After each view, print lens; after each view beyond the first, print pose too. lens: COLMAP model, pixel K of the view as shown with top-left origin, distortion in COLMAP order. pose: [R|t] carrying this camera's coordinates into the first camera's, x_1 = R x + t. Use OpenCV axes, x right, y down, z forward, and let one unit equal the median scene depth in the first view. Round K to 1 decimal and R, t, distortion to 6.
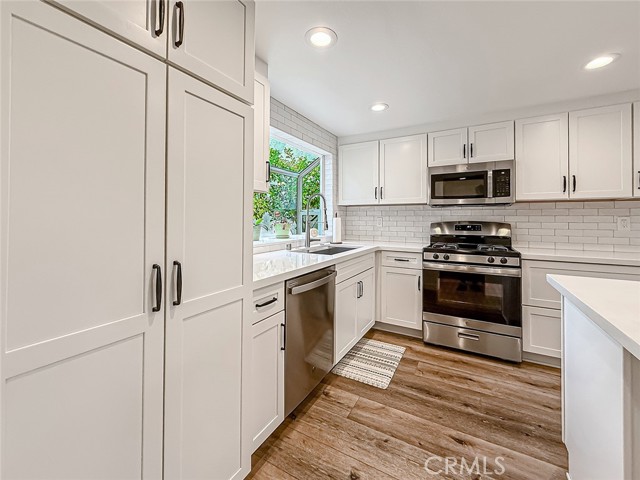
lens RADIAL K [[262.3, 0, 317.5], [0, 262.3, 220.4], [0, 0, 1]] dist [-0.008786, 0.000909]
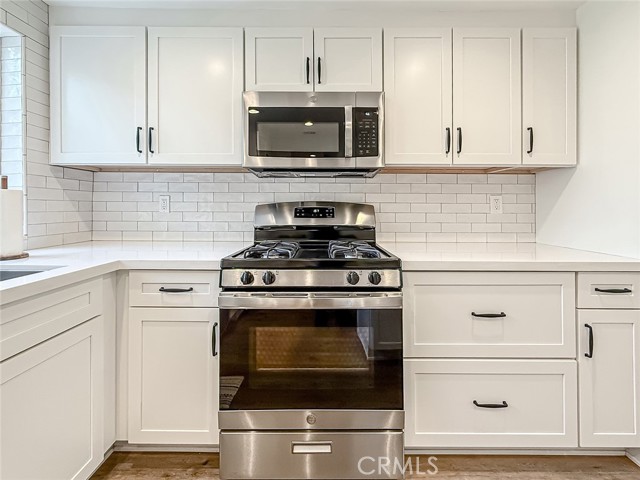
lens RADIAL K [[262.3, 0, 325.0], [0, 262.3, 208.4], [0, 0, 1]] dist [-0.008786, 0.000909]
pose [[0.862641, -0.001512, 0.505814, 0.320698], [0.001862, 0.999998, -0.000186, 0.019950], [-0.505813, 0.001102, 0.862642, 0.519727]]
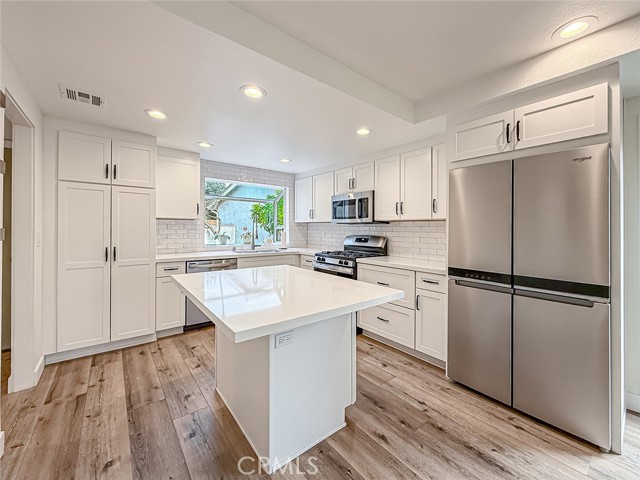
lens RADIAL K [[262.3, 0, 323.3], [0, 262.3, 234.5], [0, 0, 1]] dist [-0.008786, 0.000909]
pose [[0.935979, 0.014908, -0.351741, 0.917860], [-0.011428, 0.999863, 0.011968, -0.016099], [0.351872, -0.007182, 0.936021, -0.337086]]
